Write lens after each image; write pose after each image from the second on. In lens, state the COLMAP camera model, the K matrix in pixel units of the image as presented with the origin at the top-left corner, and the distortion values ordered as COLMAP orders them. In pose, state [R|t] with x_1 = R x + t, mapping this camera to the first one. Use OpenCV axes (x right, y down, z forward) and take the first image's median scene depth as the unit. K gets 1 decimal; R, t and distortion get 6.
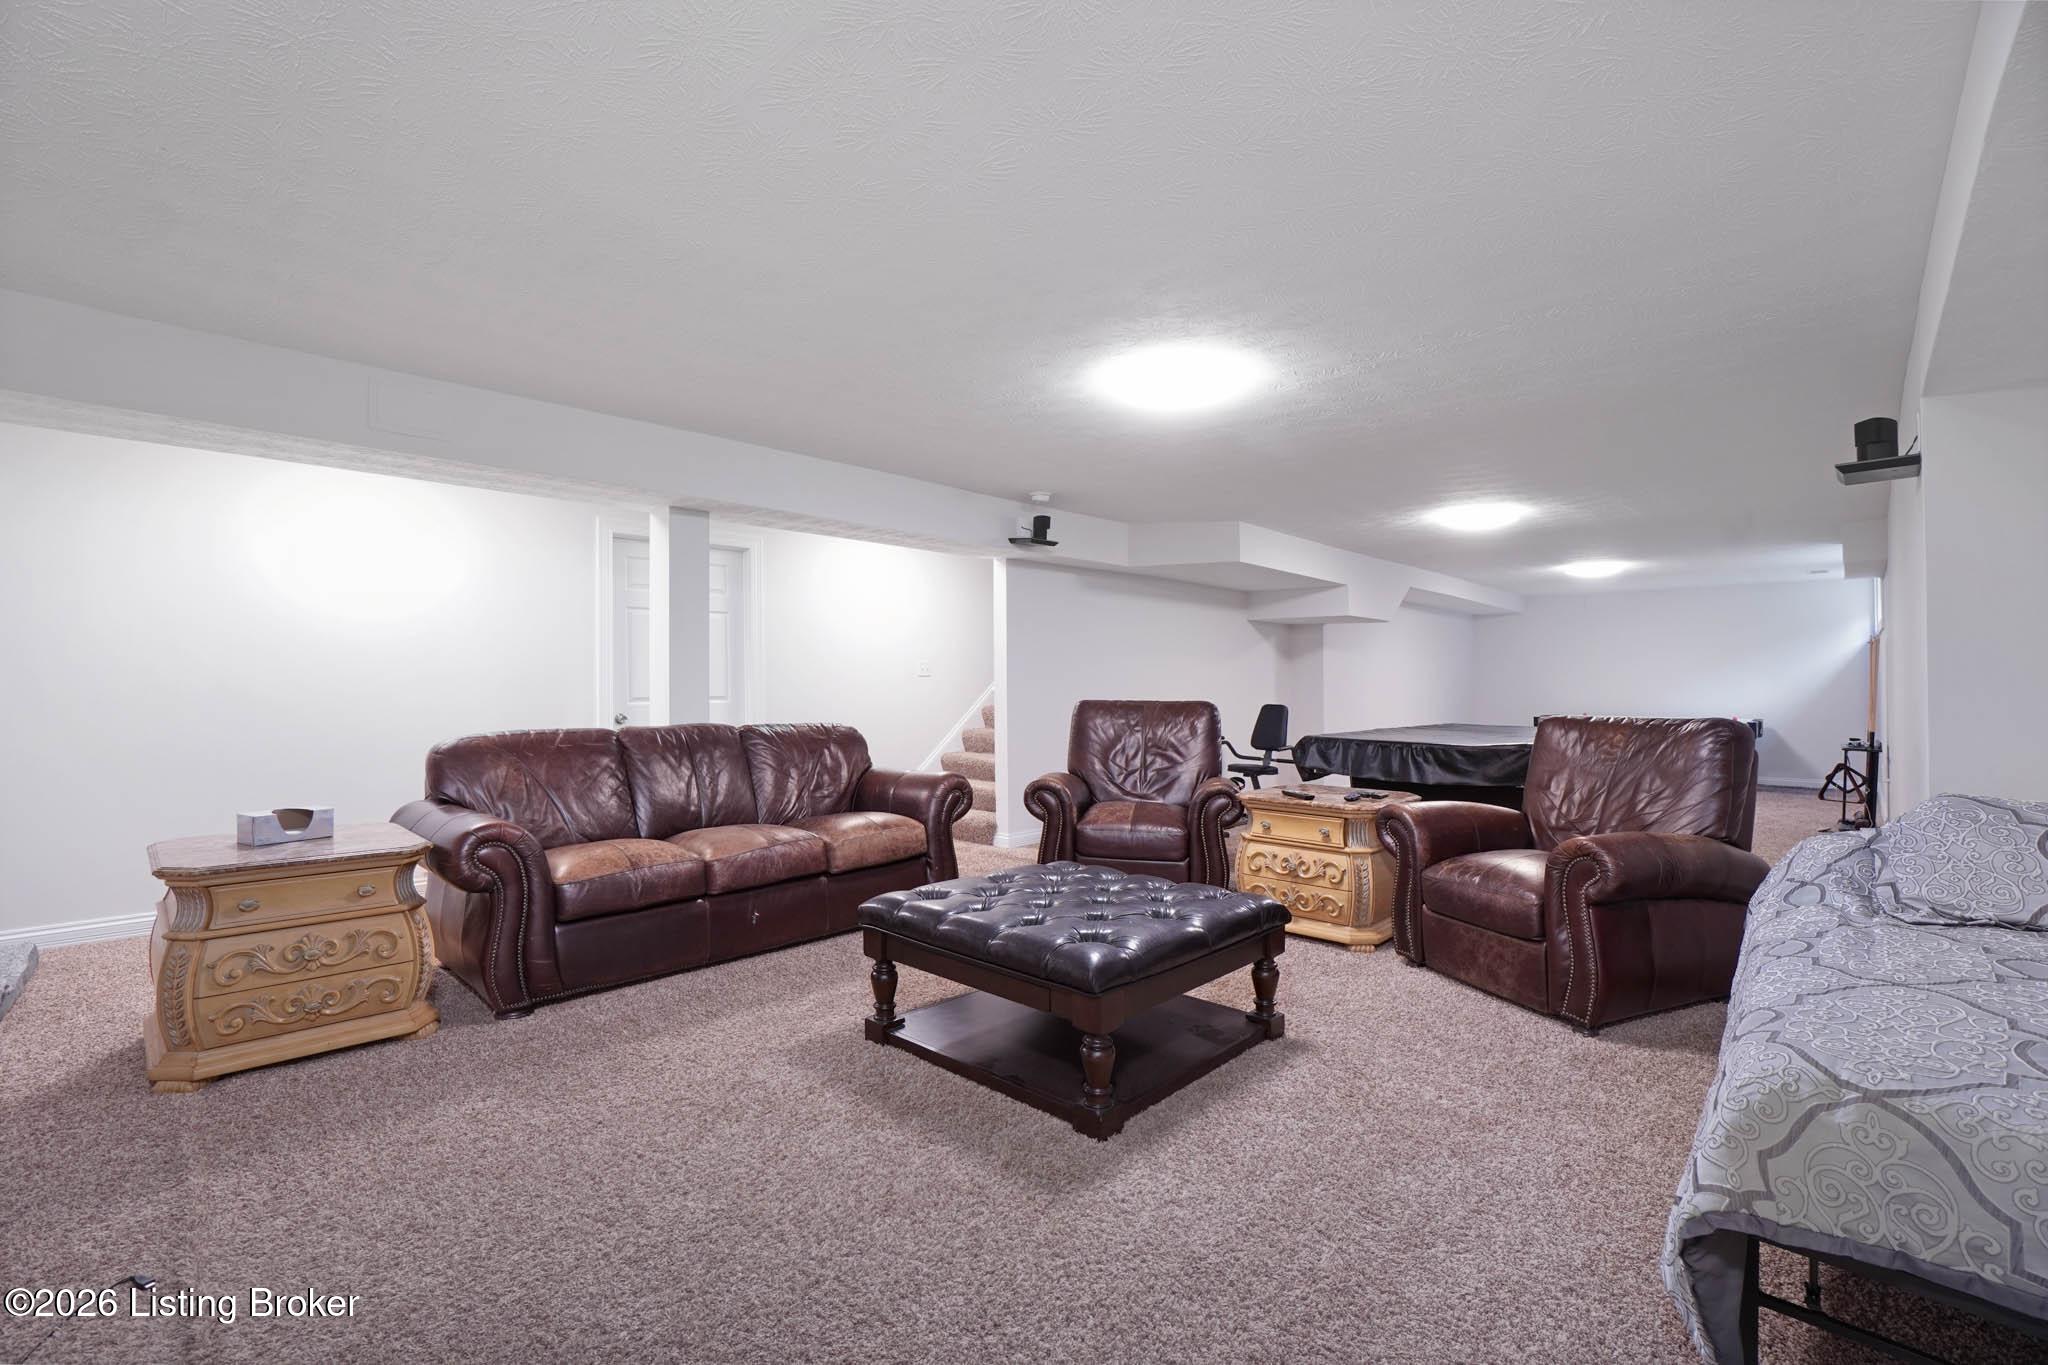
lens RADIAL K [[906.4, 0, 1024.0], [0, 906.4, 682.5], [0, 0, 1]] dist [-0.000936, -0.000279]
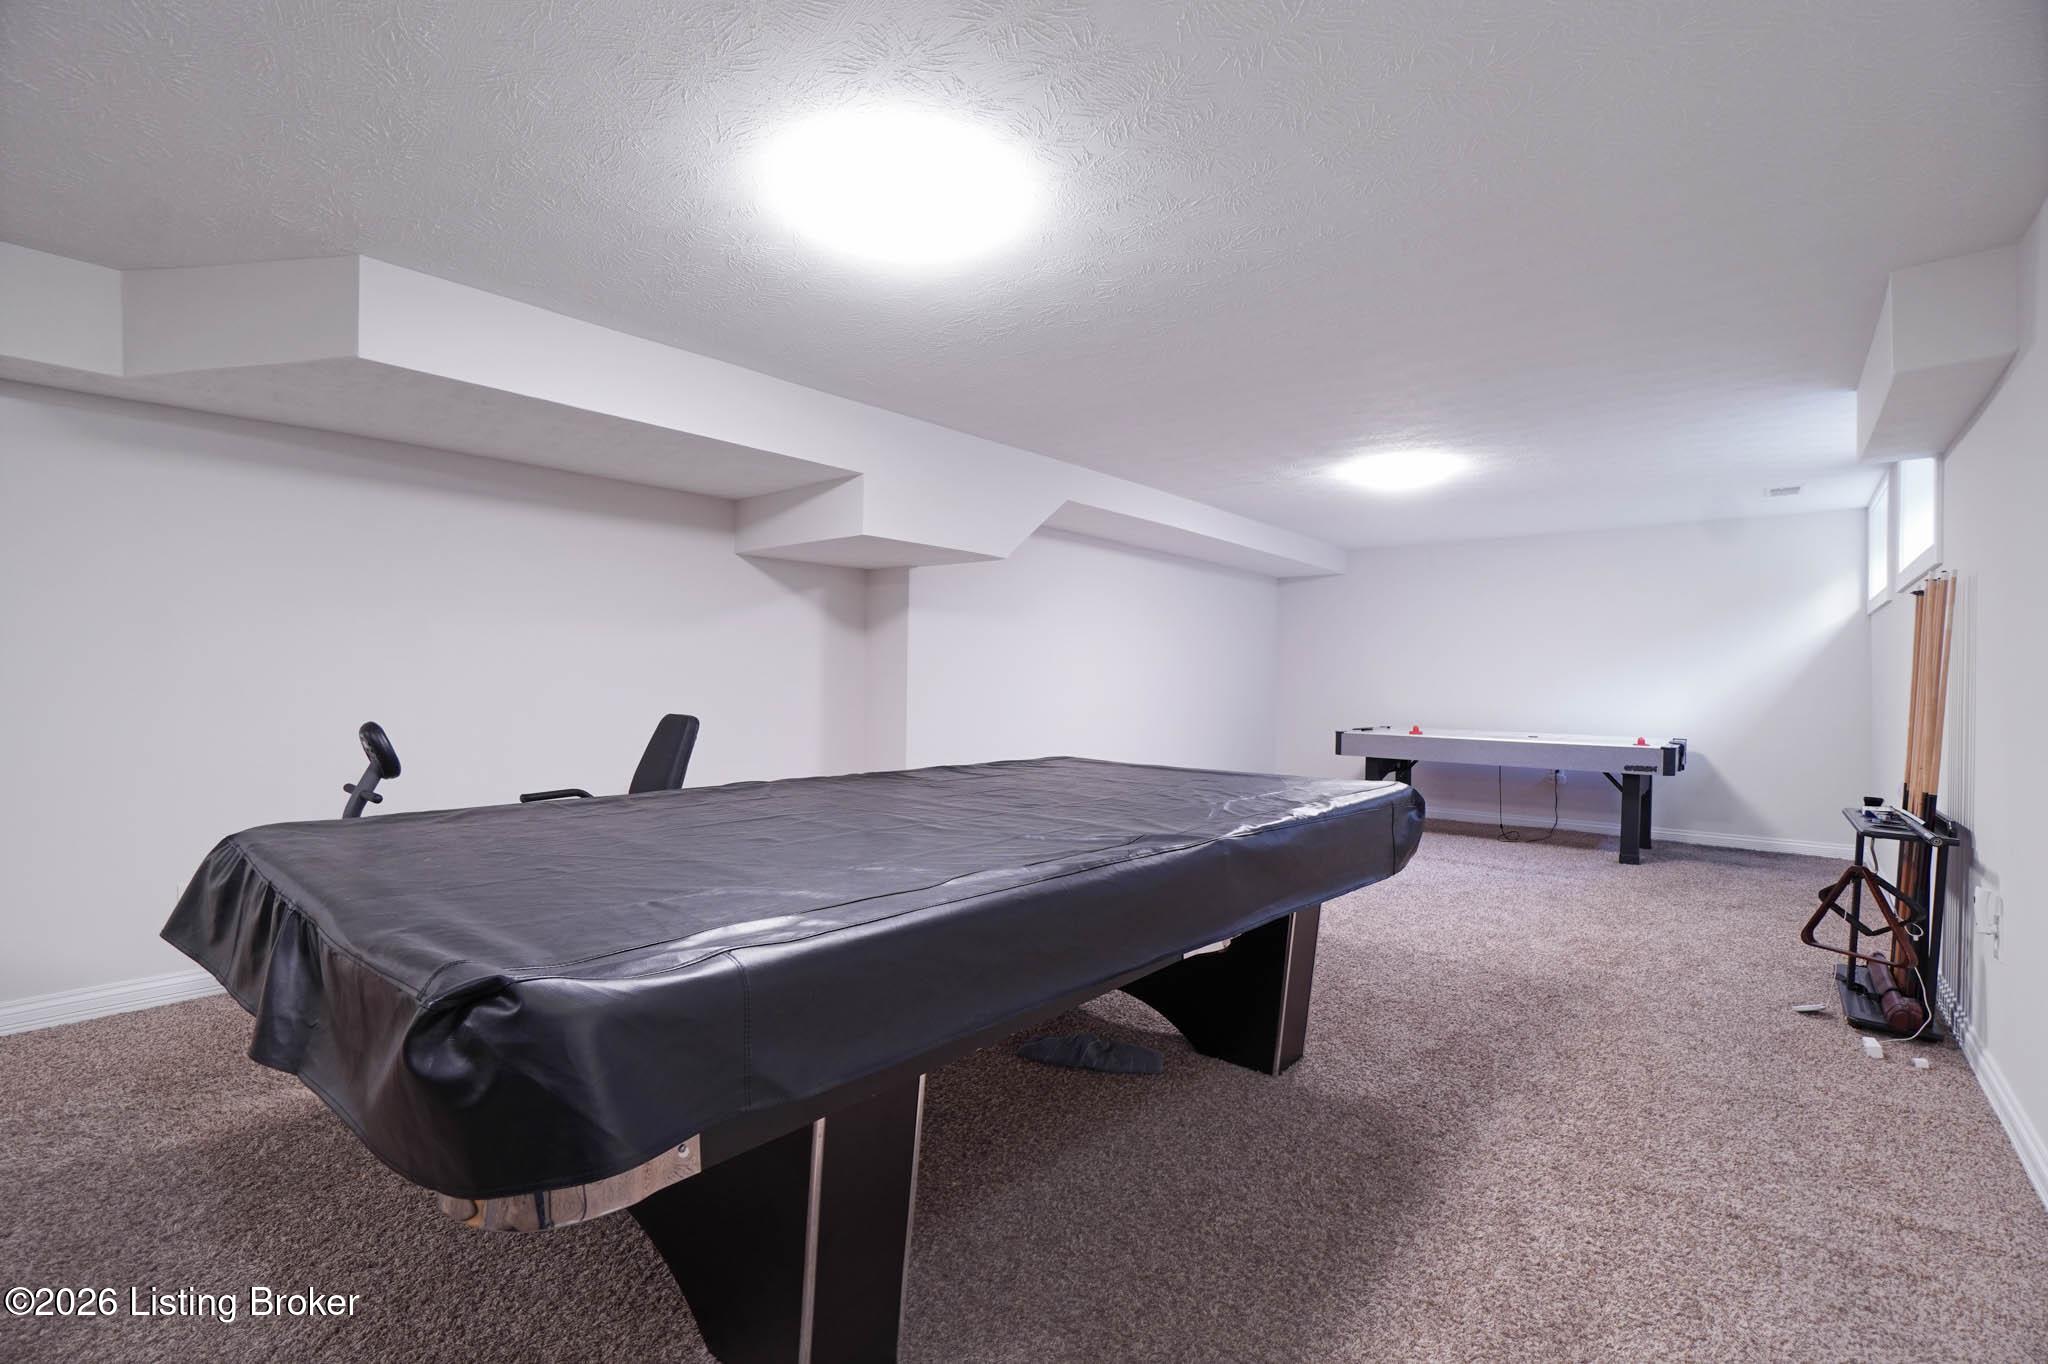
lens RADIAL K [[835.2, 0, 1024.0], [0, 835.2, 682.0], [0, 0, 1]] dist [-0.001214, -0.000112]
pose [[0.999930, 0.010003, 0.006333, 0.416890], [-0.010080, 0.999876, 0.012104, -0.000396], [-0.006211, -0.012167, 0.999907, 0.503839]]
